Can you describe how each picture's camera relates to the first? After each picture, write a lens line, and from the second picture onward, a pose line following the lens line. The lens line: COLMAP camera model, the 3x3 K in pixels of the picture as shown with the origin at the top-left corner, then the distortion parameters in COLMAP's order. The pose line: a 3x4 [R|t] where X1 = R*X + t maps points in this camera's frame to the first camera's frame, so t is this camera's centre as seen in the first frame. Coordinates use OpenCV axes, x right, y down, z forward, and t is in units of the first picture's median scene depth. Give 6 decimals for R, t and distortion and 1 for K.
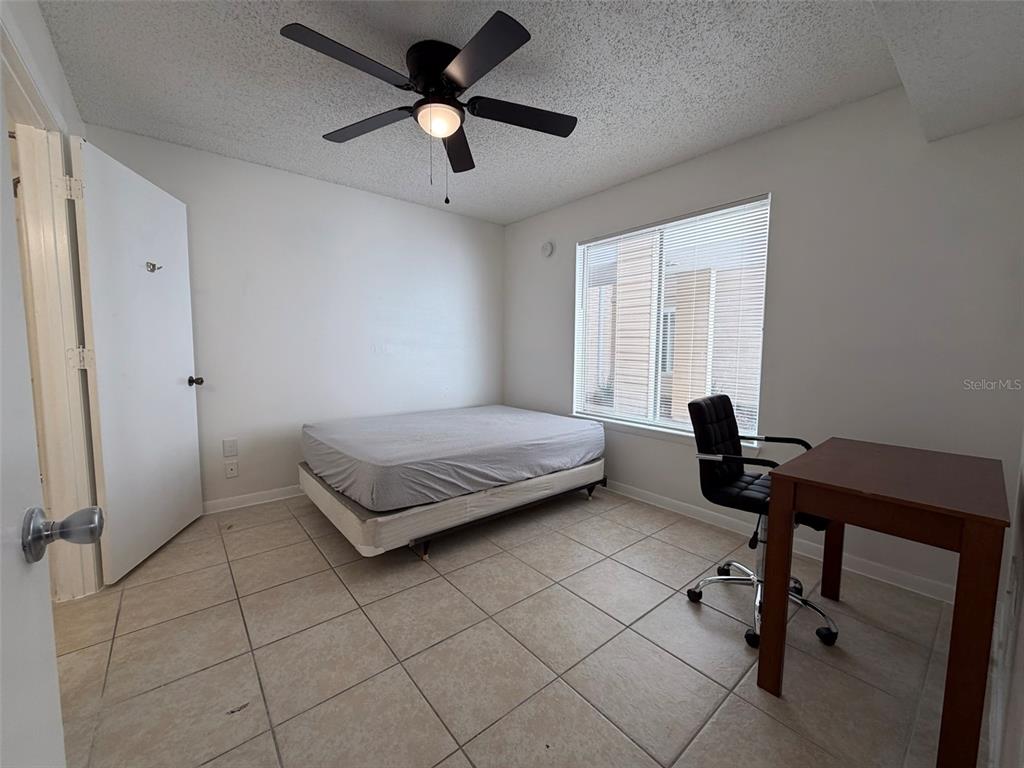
lens RADIAL K [[412.2, 0, 507.9], [0, 412.2, 385.1], [0, 0, 1]] dist [-0.001281, 0.000325]
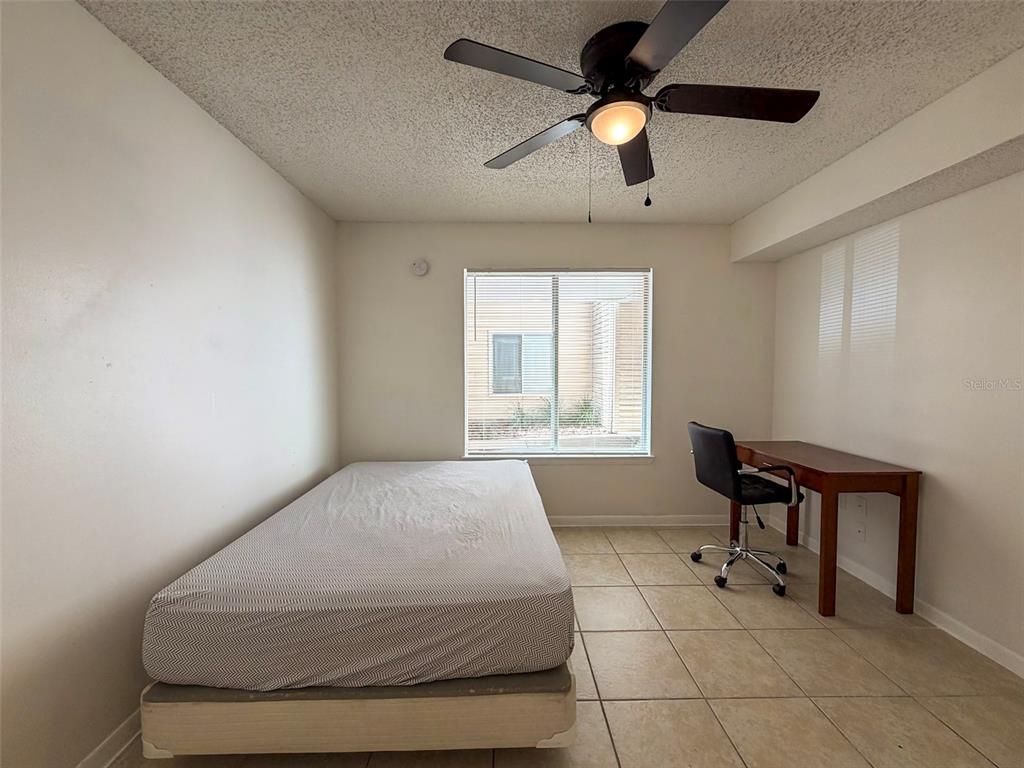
lens RADIAL K [[412.2, 0, 507.9], [0, 412.2, 385.1], [0, 0, 1]] dist [-0.001281, 0.000325]
pose [[0.617640, -0.049421, 0.784906, -0.660032], [0.079254, 0.996854, 0.000401, -0.106436], [-0.782457, 0.061959, 0.619614, 0.490969]]
